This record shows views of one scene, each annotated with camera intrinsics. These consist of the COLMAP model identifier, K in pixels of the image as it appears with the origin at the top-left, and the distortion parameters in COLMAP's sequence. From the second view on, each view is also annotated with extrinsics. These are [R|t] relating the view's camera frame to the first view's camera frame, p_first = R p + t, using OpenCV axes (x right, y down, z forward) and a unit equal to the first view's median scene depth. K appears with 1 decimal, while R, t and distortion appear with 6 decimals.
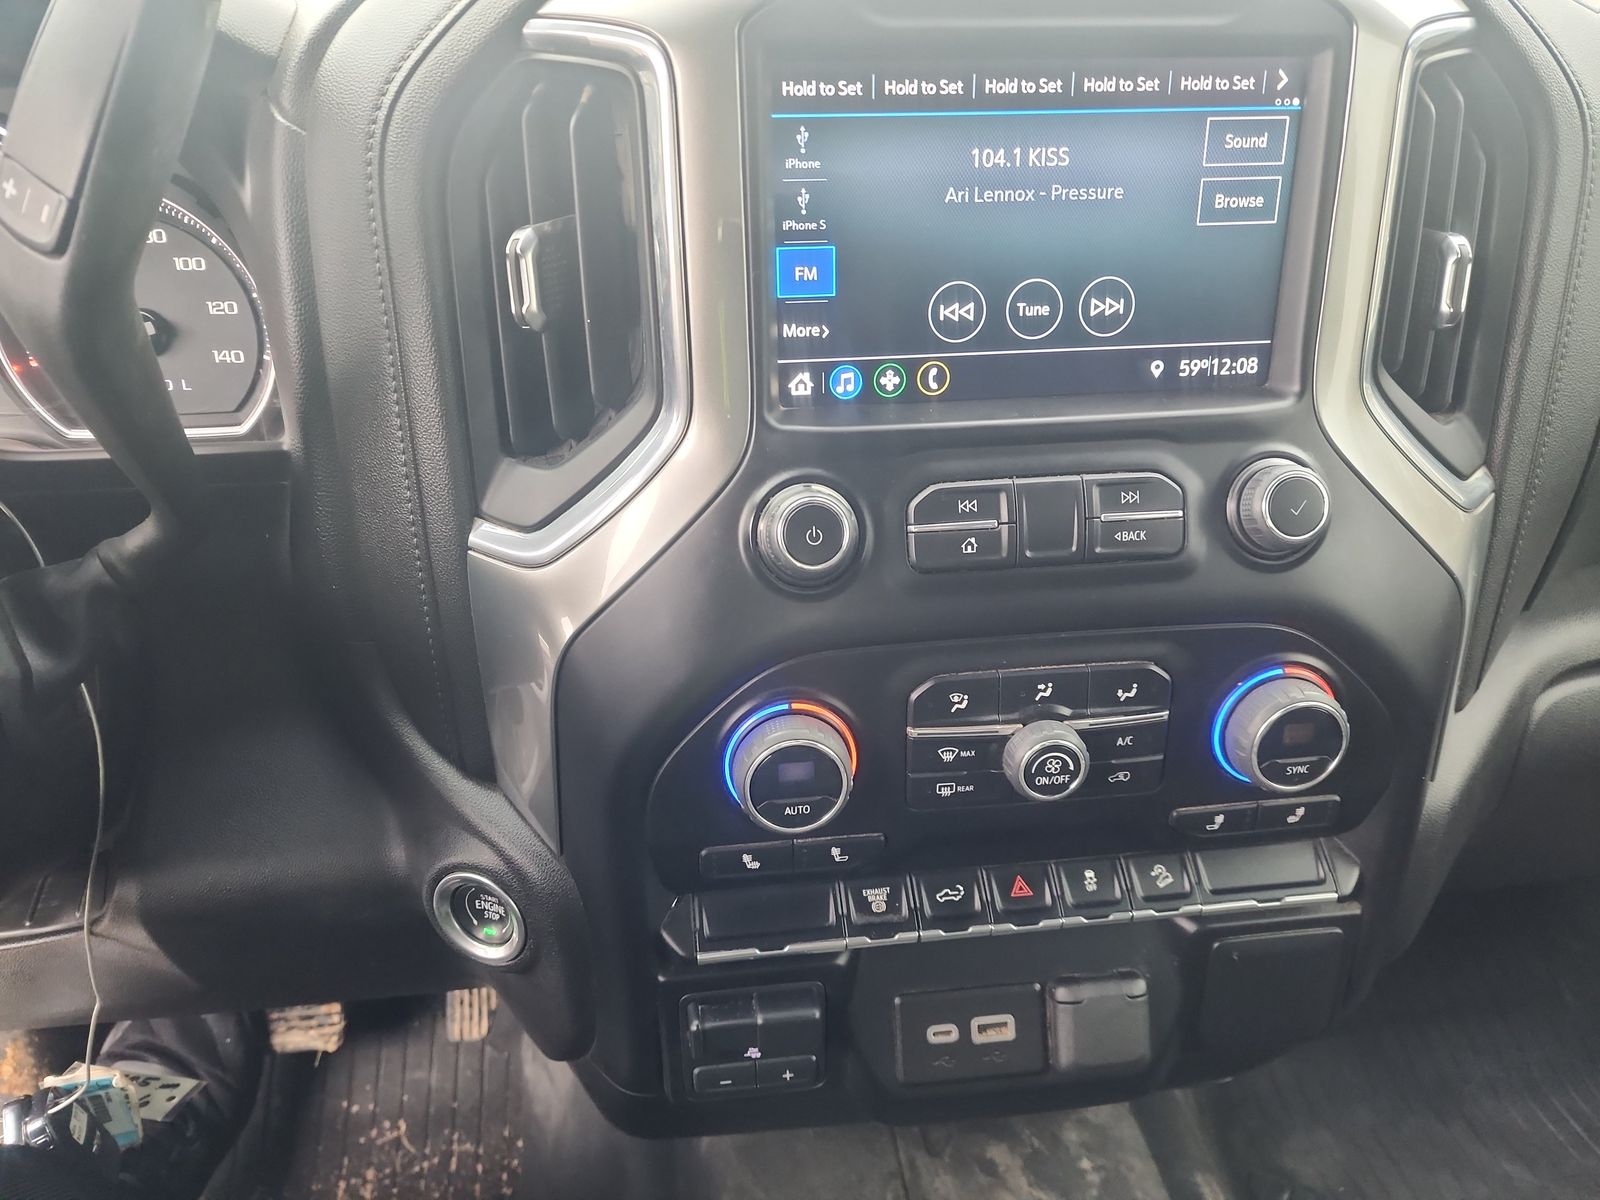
lens RADIAL K [[1090.1, 0, 789.6], [0, 1090.1, 606.5], [0, 0, 1]] dist [0.073524, -0.085128]
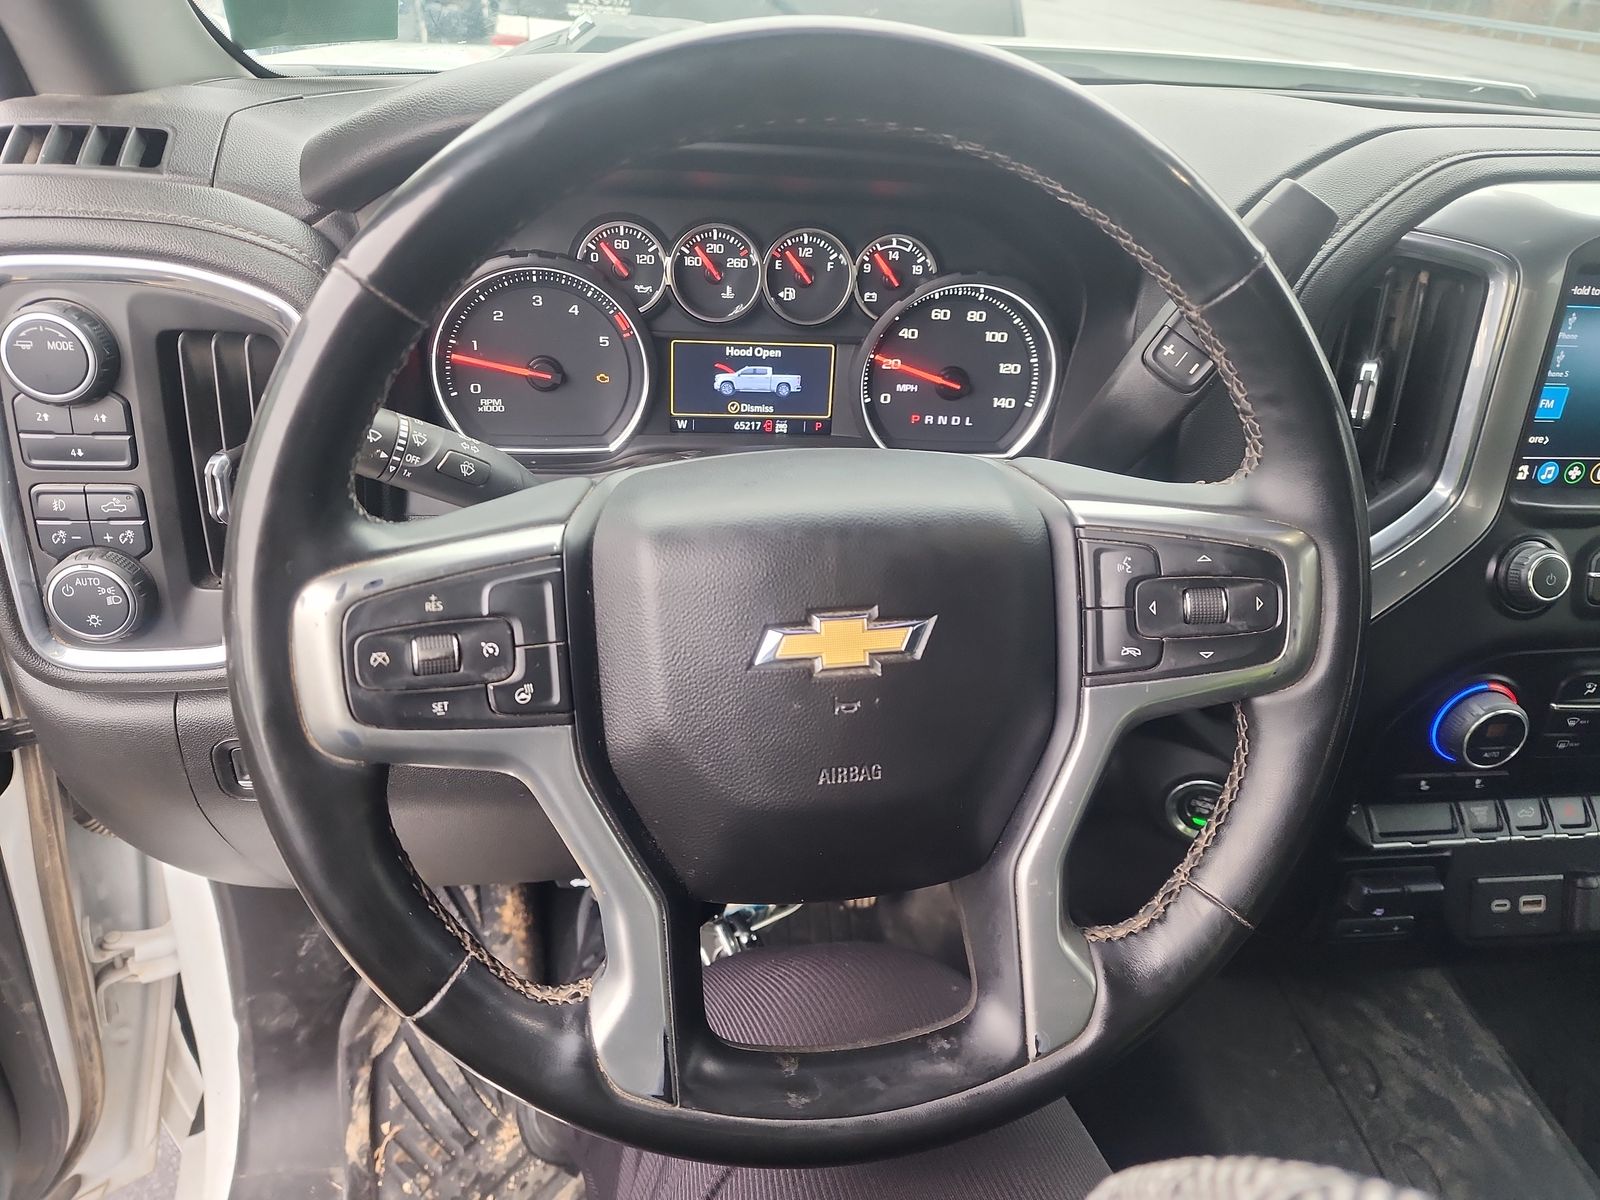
lens RADIAL K [[1090.1, 0, 789.6], [0, 1090.1, 606.5], [0, 0, 1]] dist [0.073524, -0.085128]
pose [[0.997357, 0.059361, 0.041898, -0.919126], [-0.062237, 0.995530, 0.071045, -0.059164], [-0.037493, -0.073465, 0.996593, -0.425215]]
